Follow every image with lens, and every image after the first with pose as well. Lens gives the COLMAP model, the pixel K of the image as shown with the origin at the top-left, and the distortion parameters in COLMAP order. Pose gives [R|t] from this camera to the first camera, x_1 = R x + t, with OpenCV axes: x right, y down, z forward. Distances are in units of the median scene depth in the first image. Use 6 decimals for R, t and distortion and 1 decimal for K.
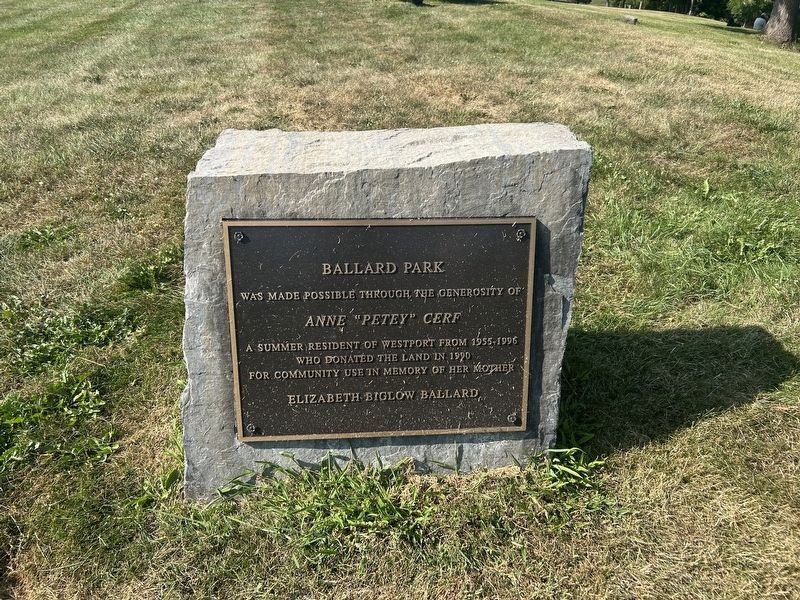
lens RADIAL K [[598.4, 0, 397.6], [0, 598.4, 304.4], [0, 0, 1]] dist [0.023816, -0.038693]
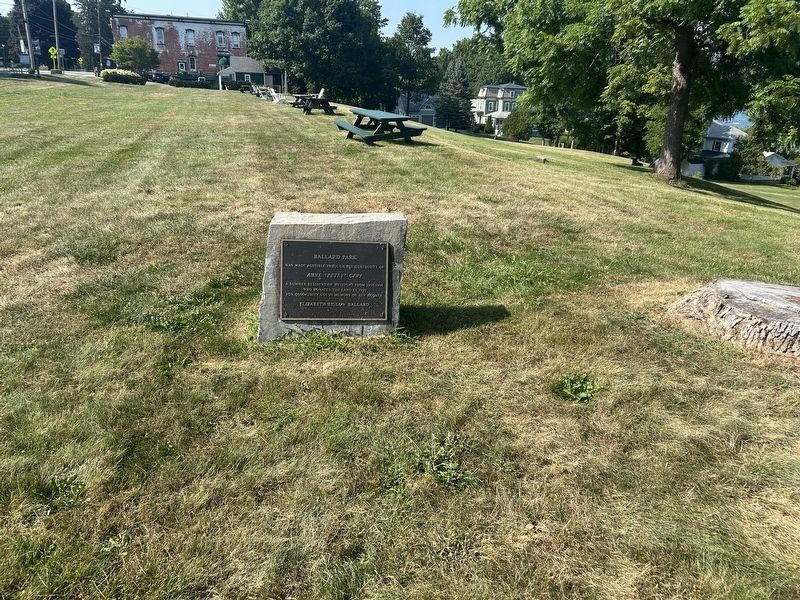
lens RADIAL K [[598.4, 0, 401.2], [0, 598.4, 296.9], [0, 0, 1]] dist [0.023816, -0.038693]
pose [[0.996896, 0.018011, 0.076639, 0.031193], [-0.002493, 0.980211, -0.197938, 0.289534], [-0.078687, 0.197132, 0.977214, -0.750678]]
